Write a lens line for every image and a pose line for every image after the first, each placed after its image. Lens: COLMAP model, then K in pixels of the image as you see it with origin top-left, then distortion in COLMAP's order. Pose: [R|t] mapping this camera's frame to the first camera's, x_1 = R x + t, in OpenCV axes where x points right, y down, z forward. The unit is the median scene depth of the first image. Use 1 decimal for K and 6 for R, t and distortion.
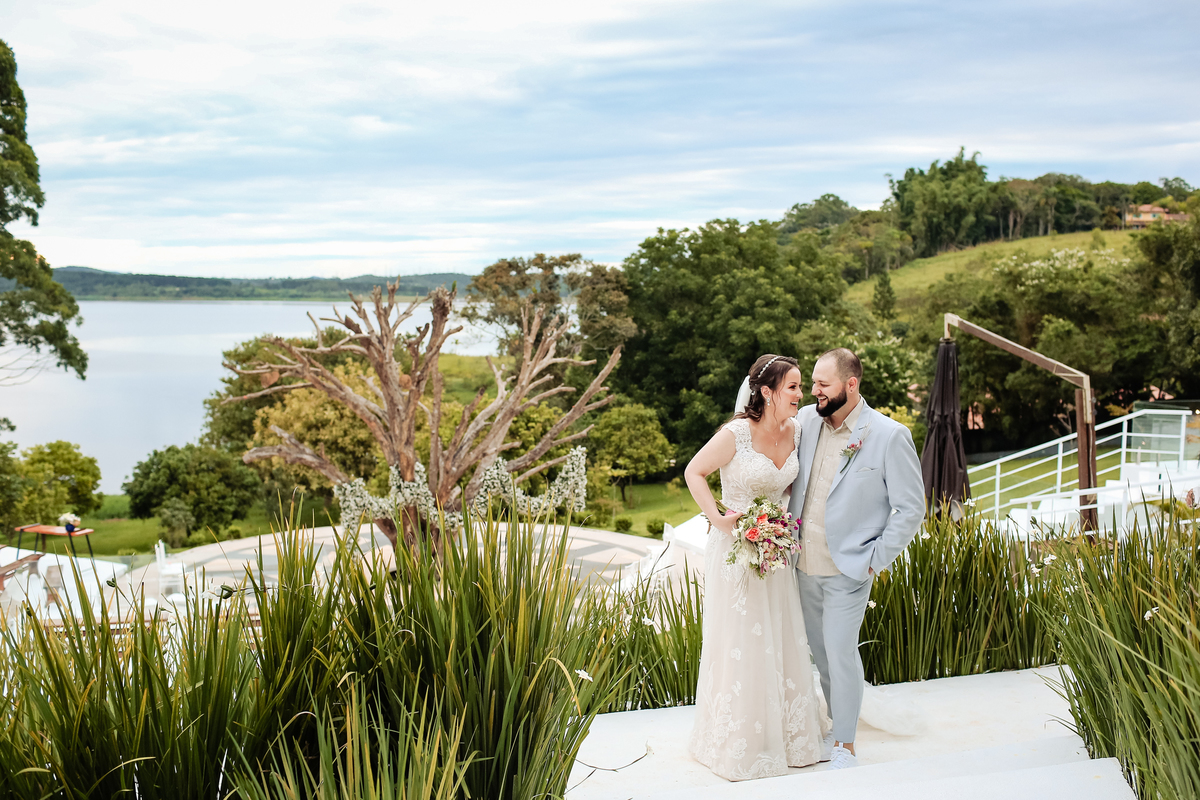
lens RADIAL K [[1275.7, 0, 600.9], [0, 1275.7, 373.9], [0, 0, 1]] dist [-0.128261, 0.244899]
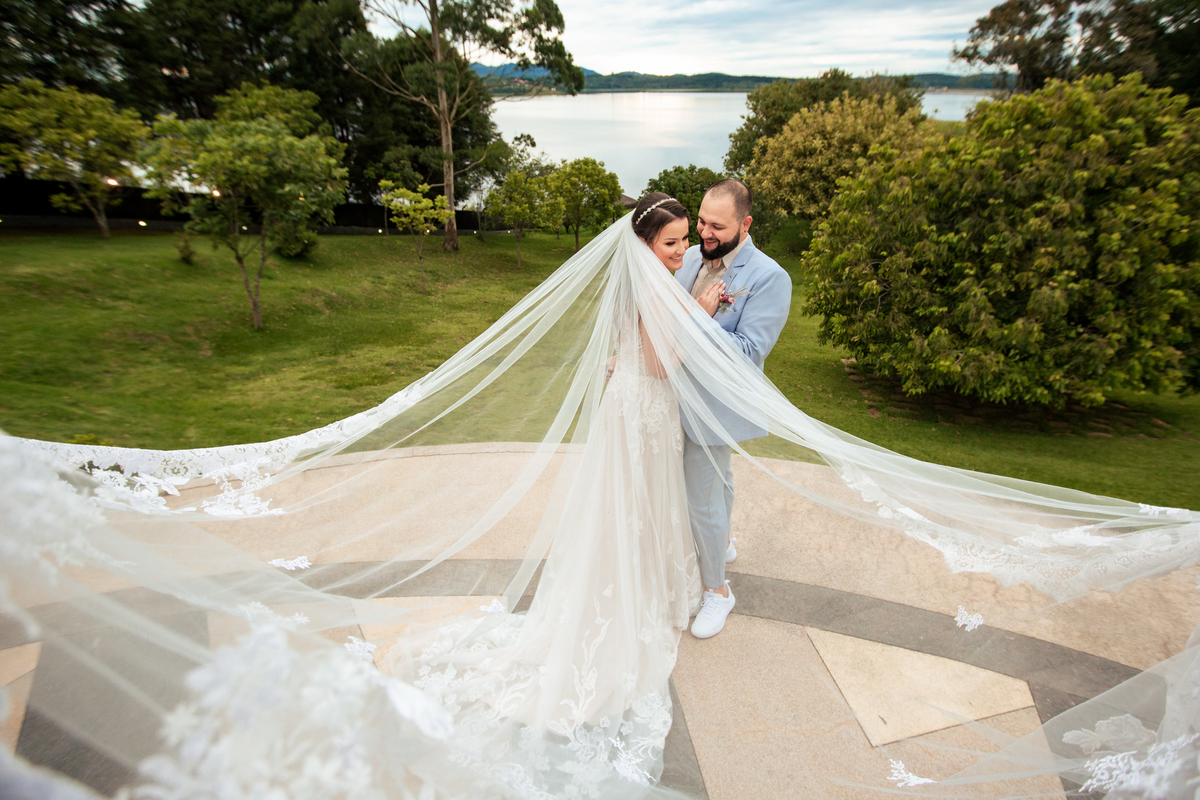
lens RADIAL K [[724.5, 0, 600.0], [0, 724.5, 400.0], [0, 0, 1]] dist [-0.070390, 0.038347]
pose [[0.865093, 0.194513, -0.462363, -0.048643], [-0.019901, 0.934337, 0.355834, 0.021325], [0.501217, -0.298628, 0.812159, 0.327278]]
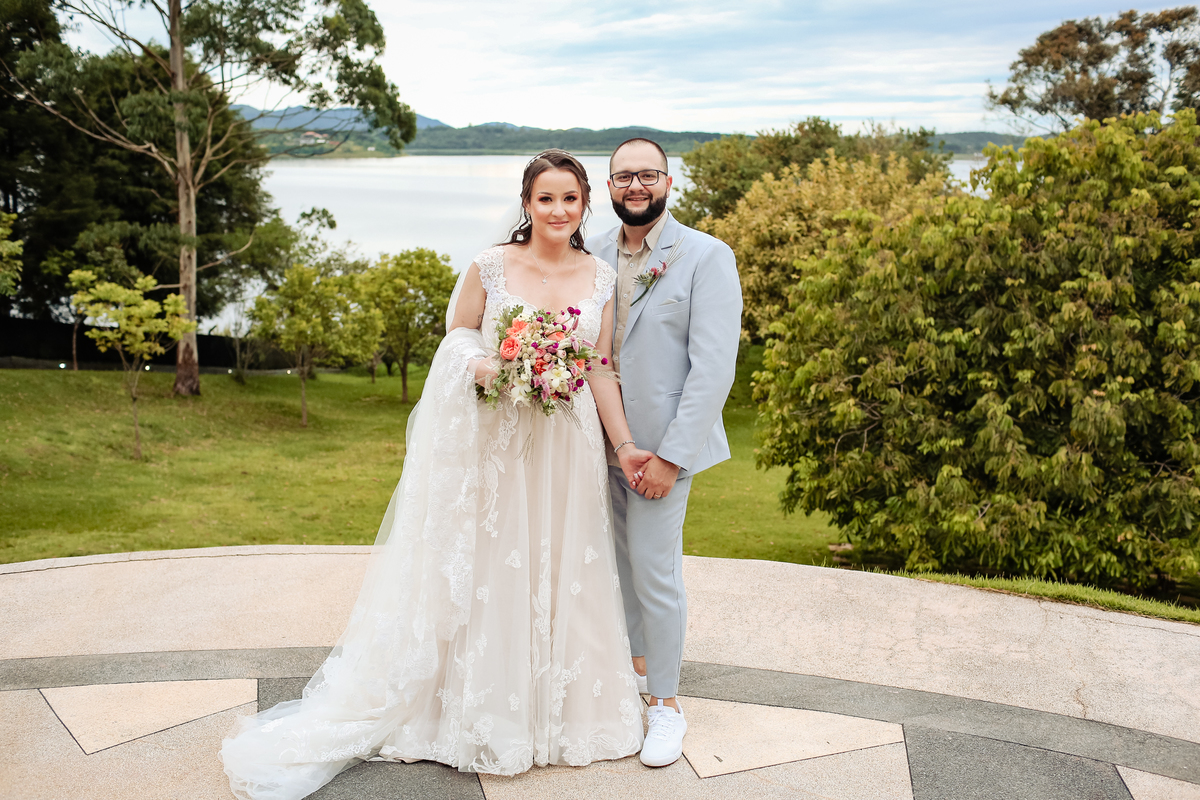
lens RADIAL K [[1275.7, 0, 600.9], [0, 1275.7, 373.9], [0, 0, 1]] dist [-0.128261, 0.244899]
pose [[0.917723, 0.078383, -0.389412, -0.035880], [-0.032005, 0.991741, 0.124198, 0.026541], [0.395931, -0.101516, 0.912652, 0.311791]]
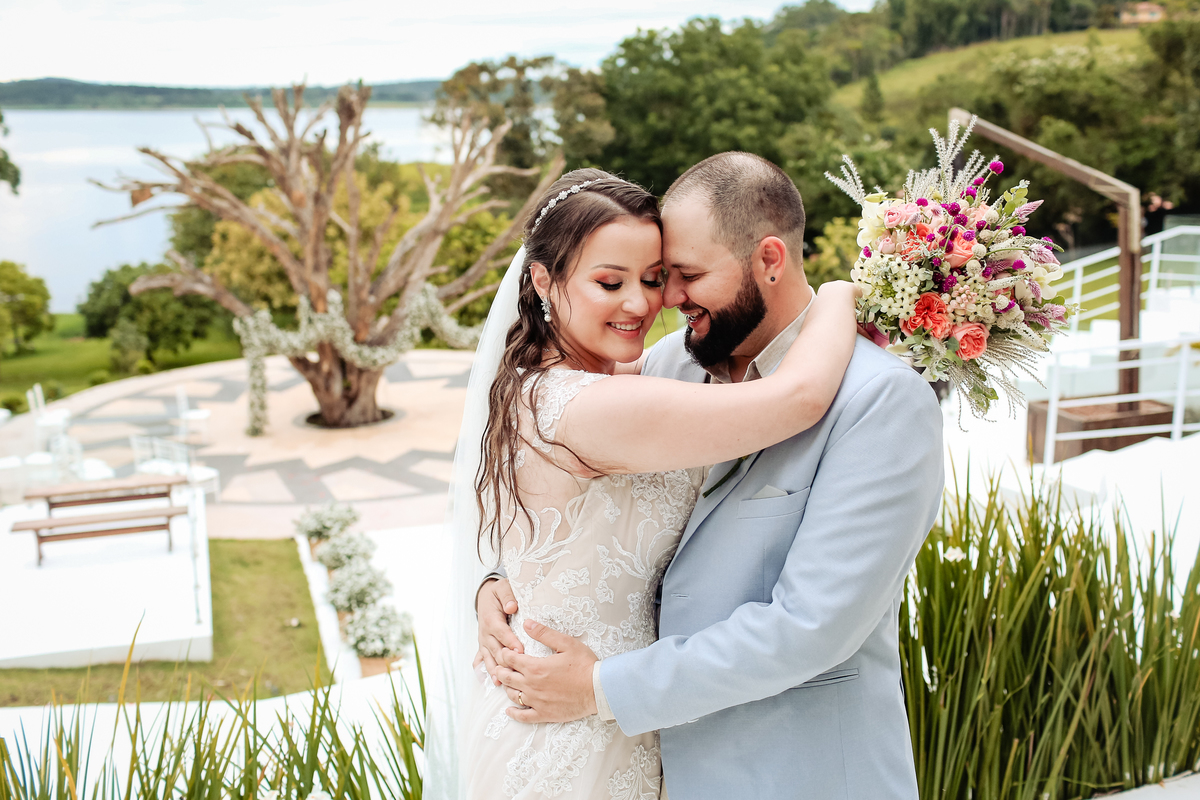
lens RADIAL K [[1275.7, 0, 600.9], [0, 1275.7, 373.9], [0, 0, 1]] dist [-0.128261, 0.244899]
pose [[0.999902, -0.009212, 0.010516, 0.007815], [0.007525, 0.988585, 0.150475, -0.000880], [-0.011782, -0.150381, 0.988558, 0.035578]]
